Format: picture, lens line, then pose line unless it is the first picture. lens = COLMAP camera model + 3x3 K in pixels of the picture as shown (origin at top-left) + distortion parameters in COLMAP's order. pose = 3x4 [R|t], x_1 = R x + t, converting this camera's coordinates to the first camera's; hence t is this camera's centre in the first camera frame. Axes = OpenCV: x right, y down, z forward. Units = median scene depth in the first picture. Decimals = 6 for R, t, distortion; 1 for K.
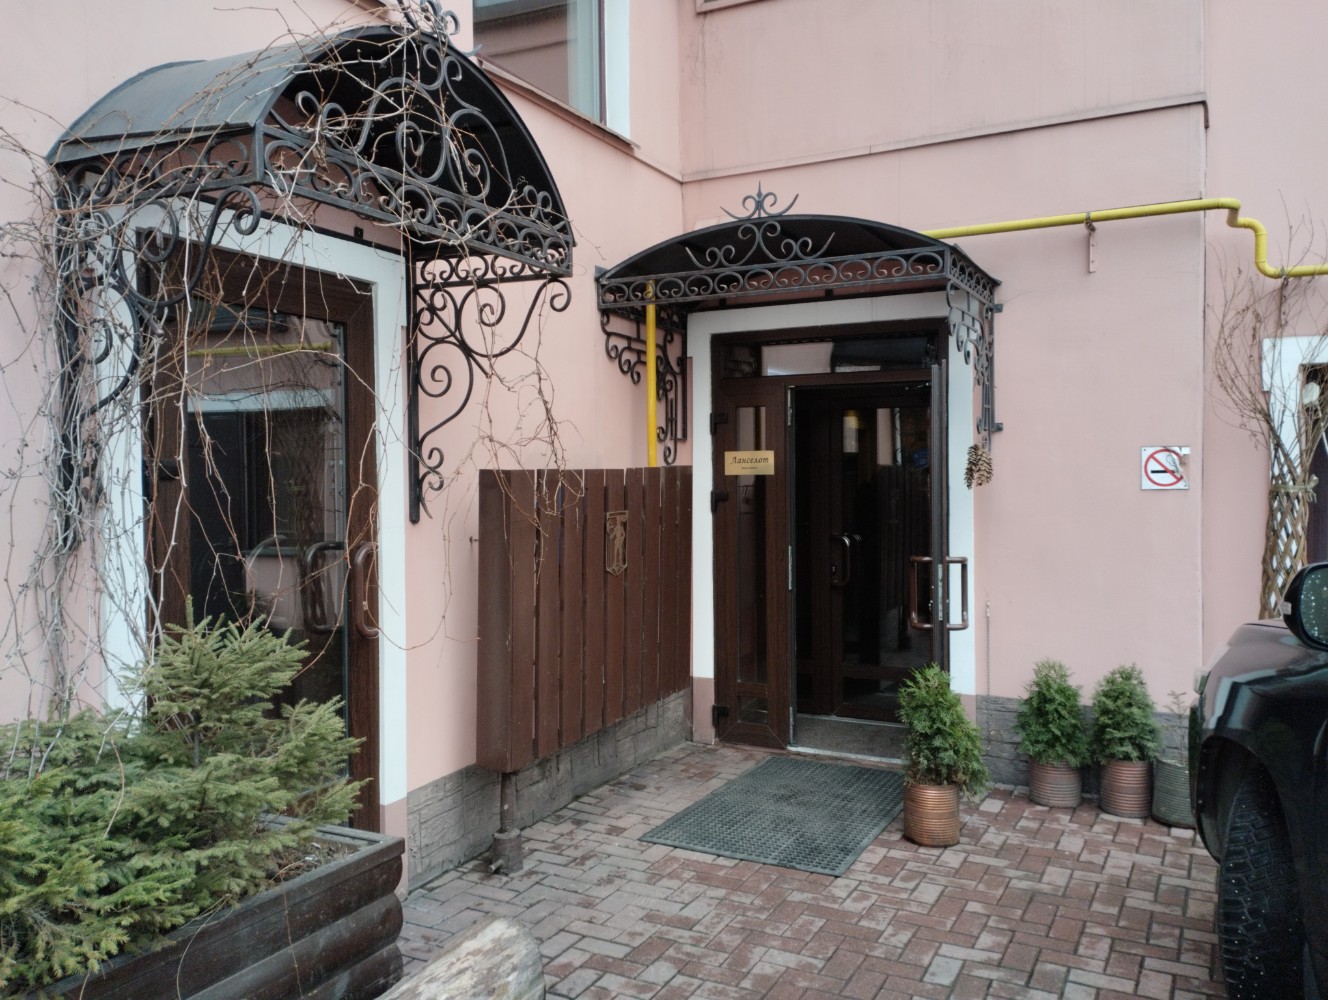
lens RADIAL K [[1092.7, 0, 661.7], [0, 1092.7, 494.4], [0, 0, 1]] dist [0.031390, 0.002749]
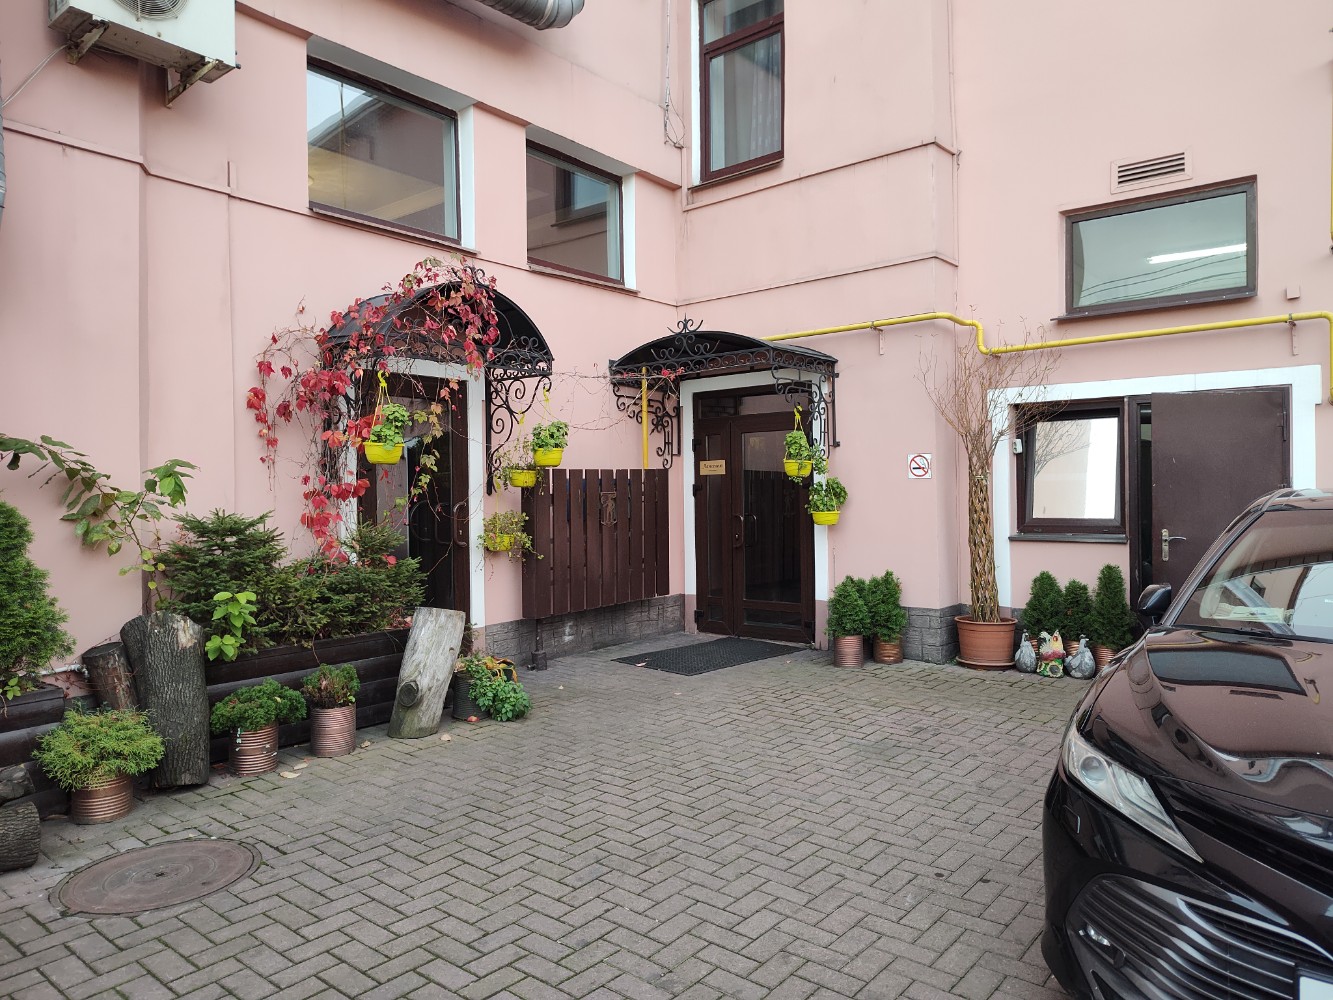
lens RADIAL K [[902.9, 0, 665.4], [0, 902.9, 496.9], [0, 0, 1]] dist [-0.003594, -0.000331]
pose [[0.979154, -0.005788, -0.203037, 0.352913], [0.002995, 0.999897, -0.014062, 0.043530], [0.203097, 0.013161, 0.979070, -0.474973]]
